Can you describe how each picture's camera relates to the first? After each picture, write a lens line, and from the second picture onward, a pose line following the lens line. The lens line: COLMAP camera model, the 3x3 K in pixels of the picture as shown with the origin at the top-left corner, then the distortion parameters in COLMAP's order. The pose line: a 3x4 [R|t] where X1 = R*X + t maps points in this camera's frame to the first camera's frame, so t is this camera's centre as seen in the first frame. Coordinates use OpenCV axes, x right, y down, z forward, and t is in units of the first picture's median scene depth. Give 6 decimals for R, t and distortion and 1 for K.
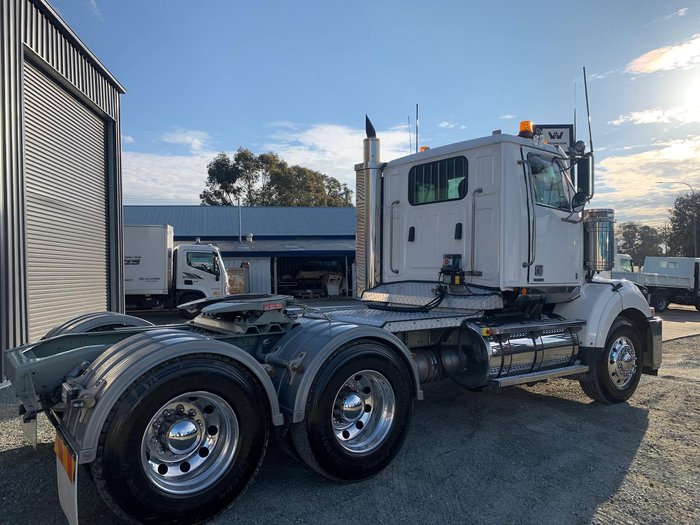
lens RADIAL K [[530.6, 0, 344.0], [0, 530.6, 262.4], [0, 0, 1]] dist [0.071537, -0.121051]
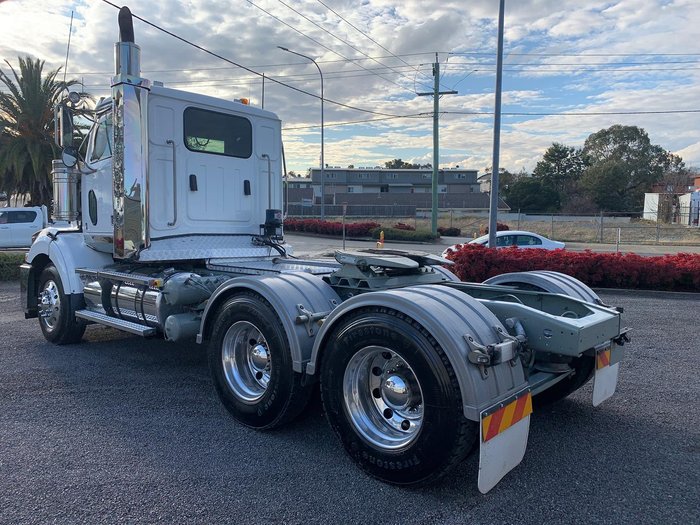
lens RADIAL K [[530.6, 0, 344.0], [0, 530.6, 262.4], [0, 0, 1]] dist [0.071537, -0.121051]
pose [[-0.218375, -0.067976, 0.973495, -0.852395], [-0.017128, 0.997684, 0.065823, 0.018188], [-0.975715, -0.002300, -0.219033, 0.985944]]
